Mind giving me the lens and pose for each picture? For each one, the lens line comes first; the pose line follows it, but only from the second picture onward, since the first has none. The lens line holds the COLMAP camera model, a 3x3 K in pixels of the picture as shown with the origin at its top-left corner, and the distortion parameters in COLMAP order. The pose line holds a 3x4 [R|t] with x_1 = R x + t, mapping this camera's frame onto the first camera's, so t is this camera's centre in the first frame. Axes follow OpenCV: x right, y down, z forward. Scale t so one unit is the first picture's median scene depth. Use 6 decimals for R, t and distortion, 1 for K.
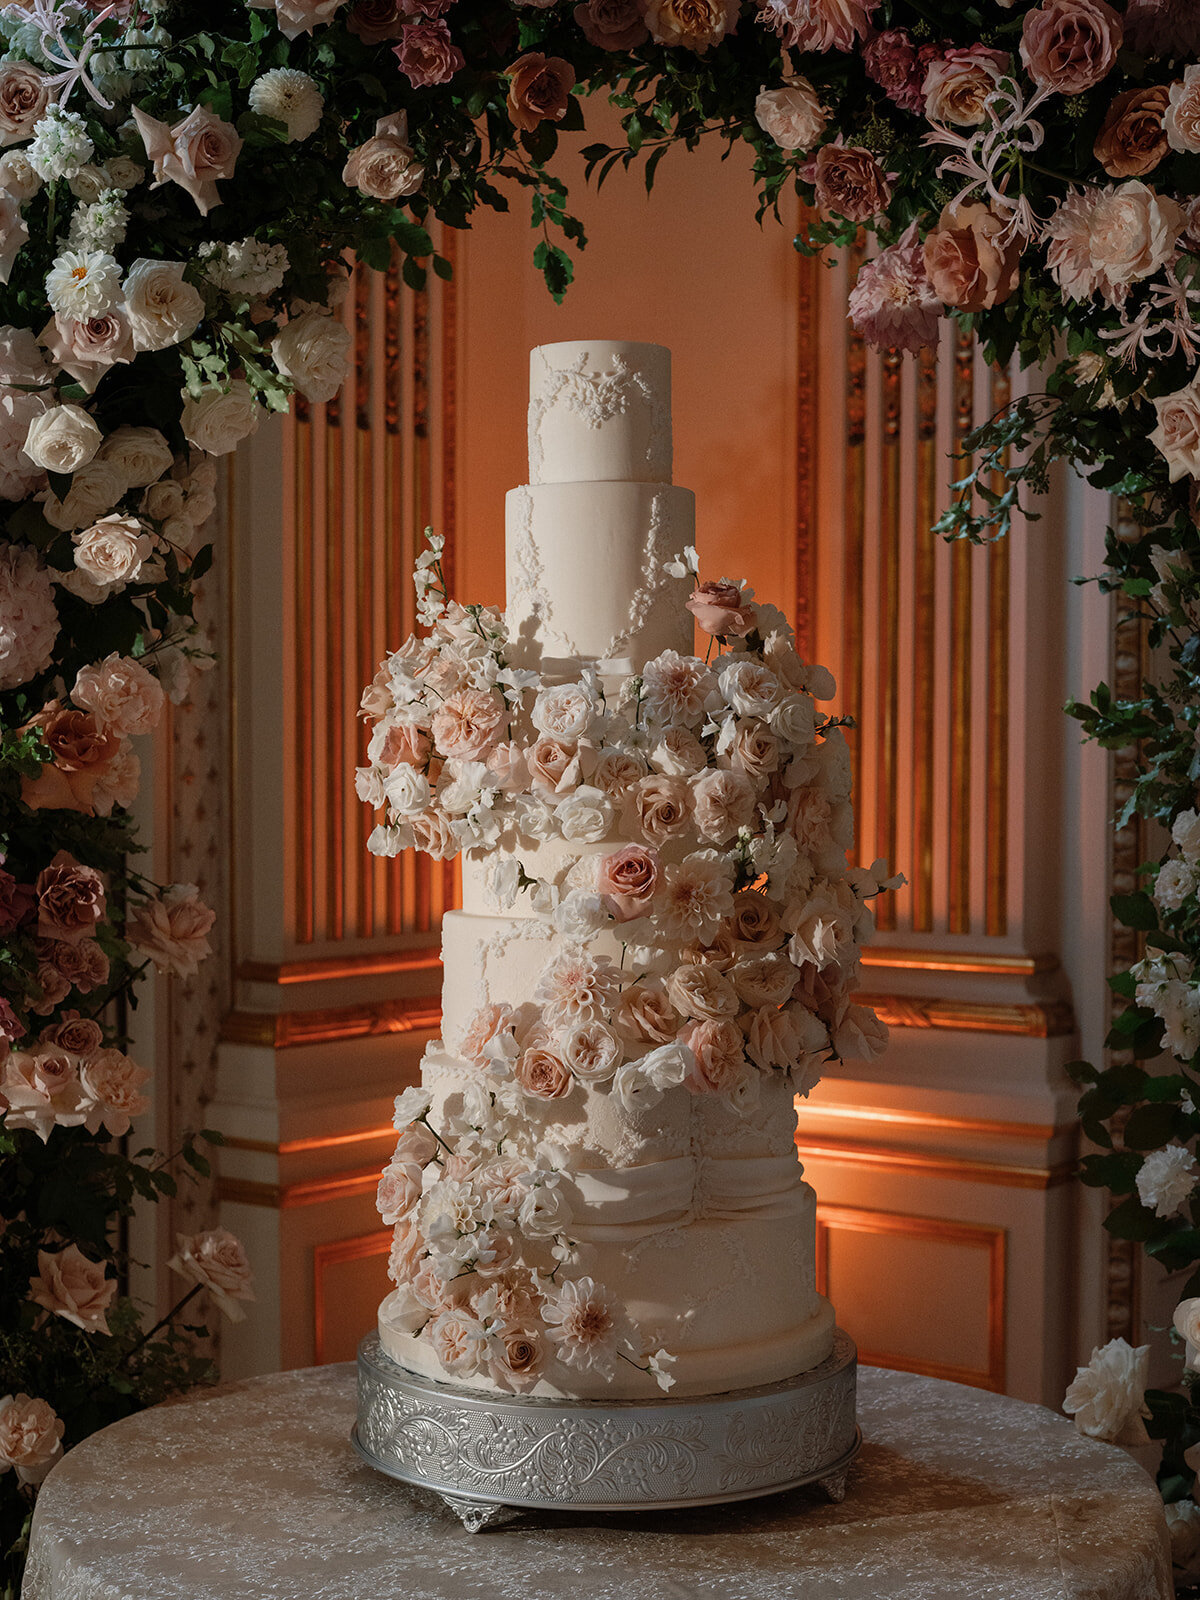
lens RADIAL K [[2708.9, 0, 597.8], [0, 2708.9, 920.6], [0, 0, 1]] dist [-0.019937, 0.035921]
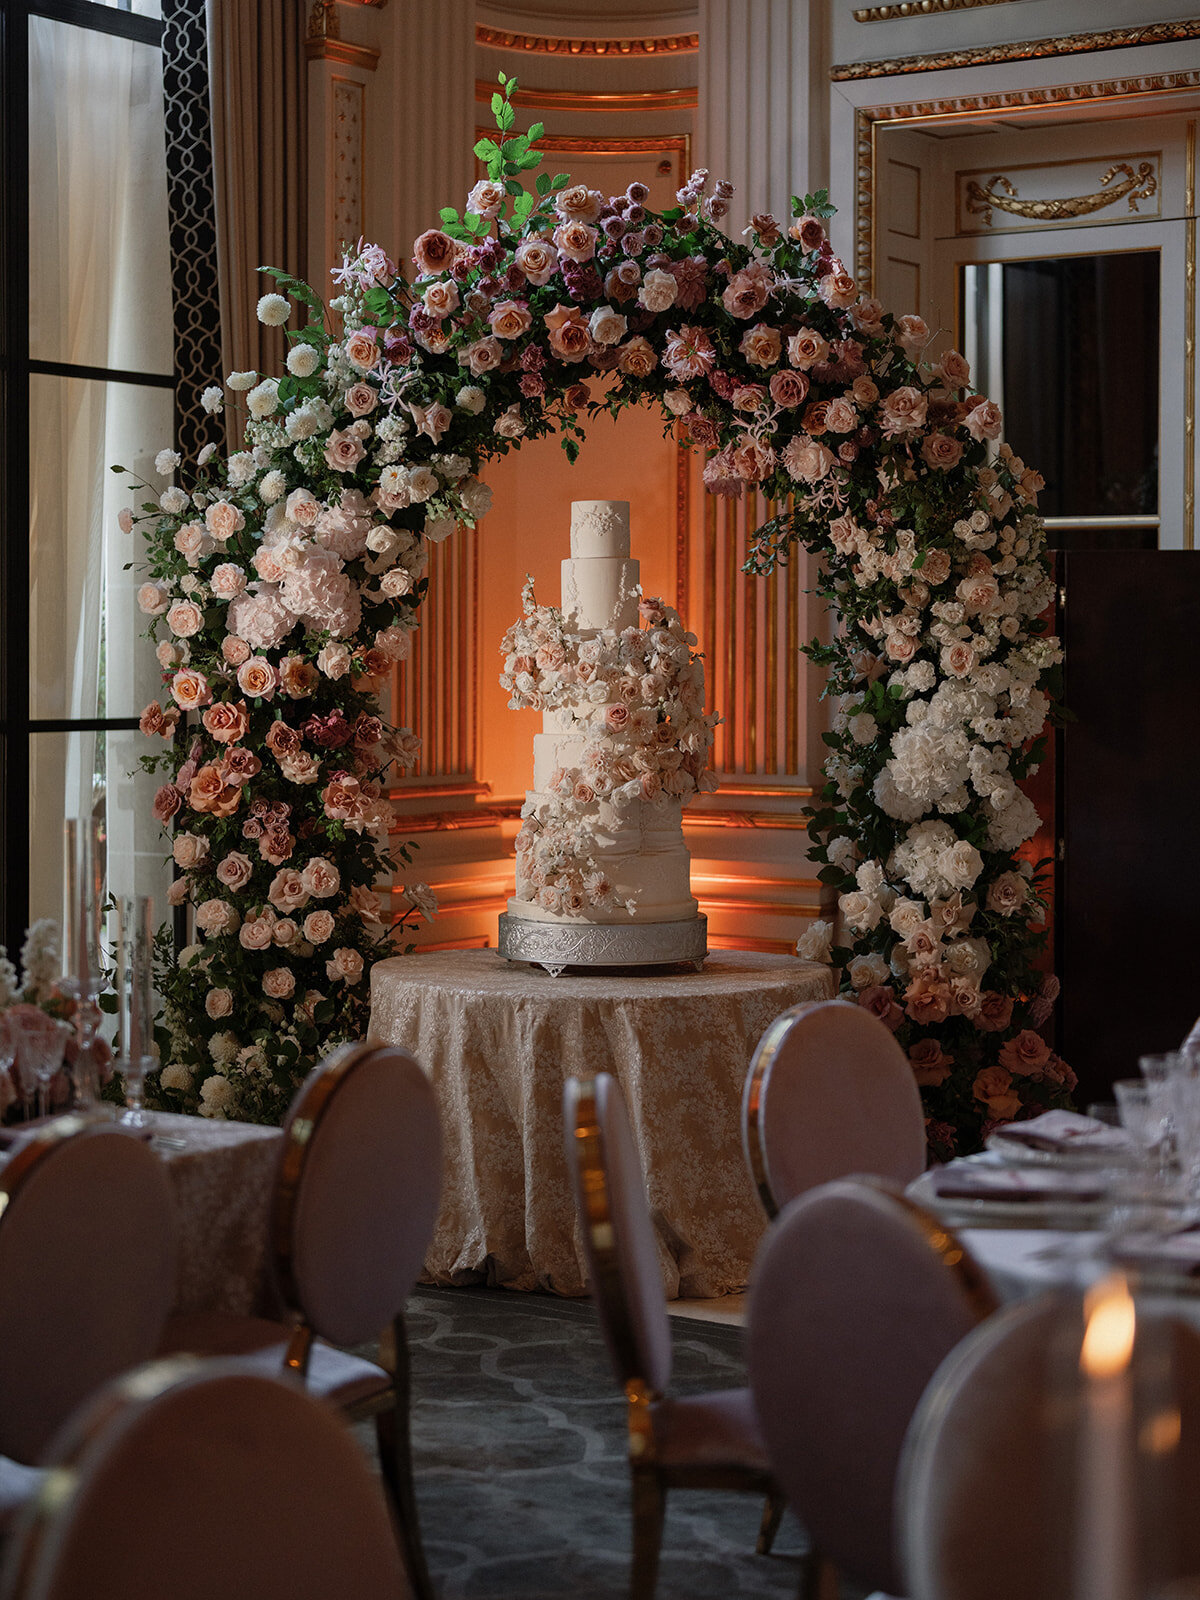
lens RADIAL K [[2849.8, 0, 600.0], [0, 2849.8, 800.0], [0, 0, 1]] dist [-0.031267, -0.093461]
pose [[0.998755, -0.001643, 0.049858, -0.128995], [0.002608, 0.999811, -0.019280, 0.107043], [-0.049817, 0.019386, 0.998570, -1.566706]]
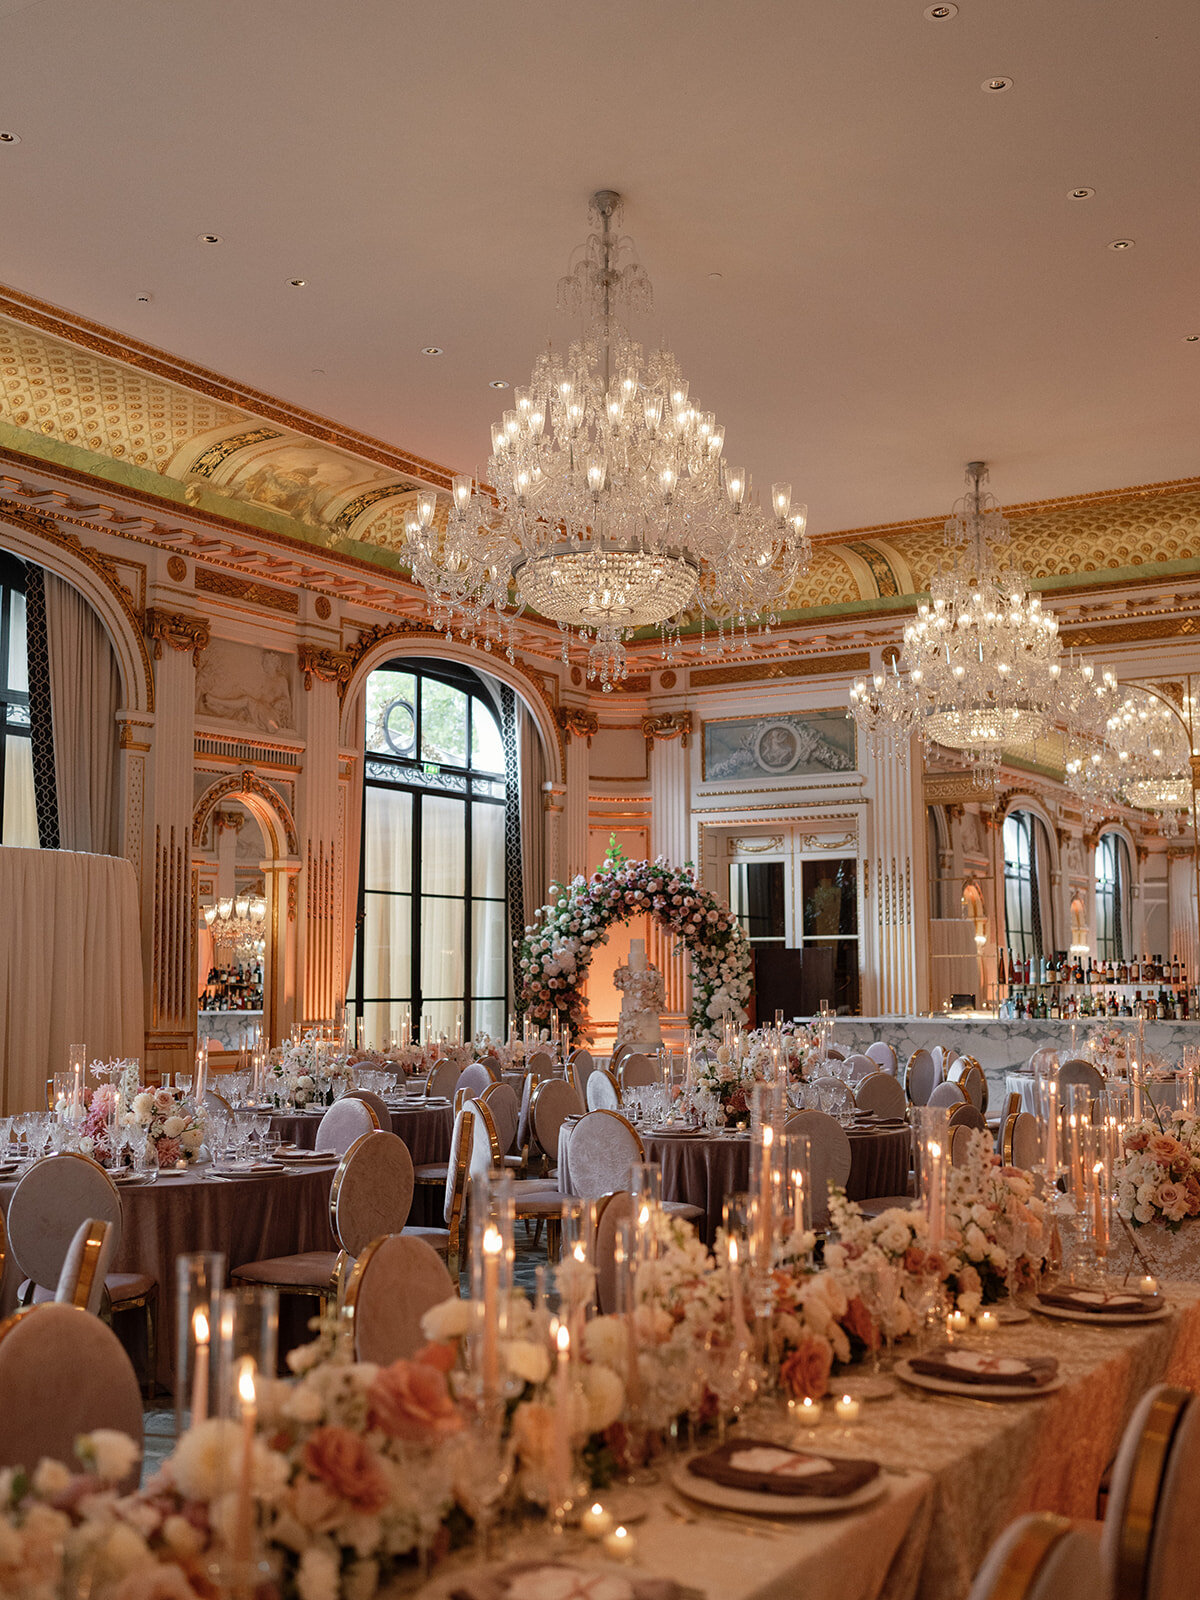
lens RADIAL K [[1749.4, 0, 600.0], [0, 1749.4, 800.0], [0, 0, 1]] dist [-0.001544, 0.000295]
pose [[0.996044, 0.004831, 0.088730, -0.702197], [0.010629, 0.984876, -0.172935, 0.388601], [-0.088224, 0.173194, 0.980928, -5.307260]]
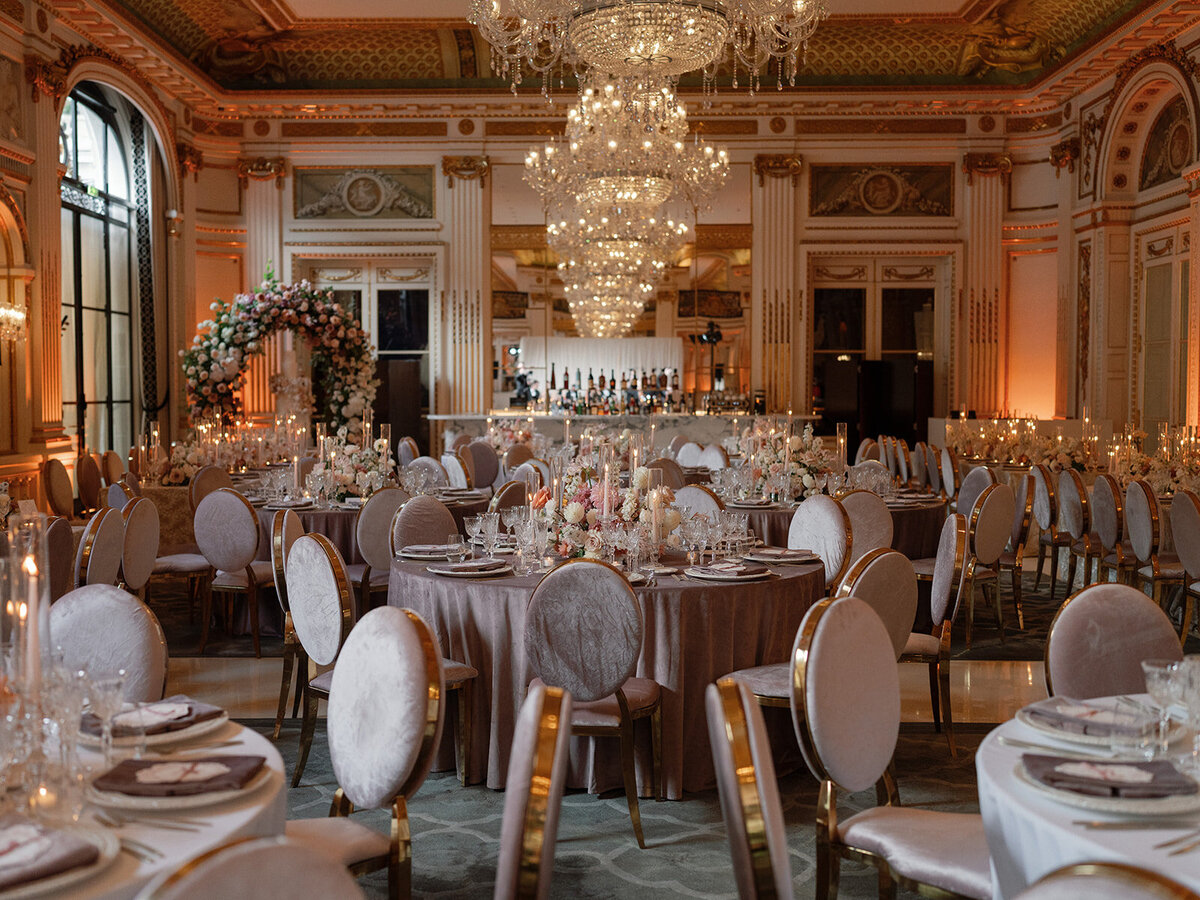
lens RADIAL K [[1304.6, 0, 565.1], [0, 1304.6, 451.8], [0, 0, 1]] dist [-0.000340, 0.003446]
pose [[0.814351, -0.029800, 0.579607, -2.289152], [0.042396, 0.999067, -0.008200, 0.315558], [-0.578822, 0.031251, 0.814855, -4.207934]]
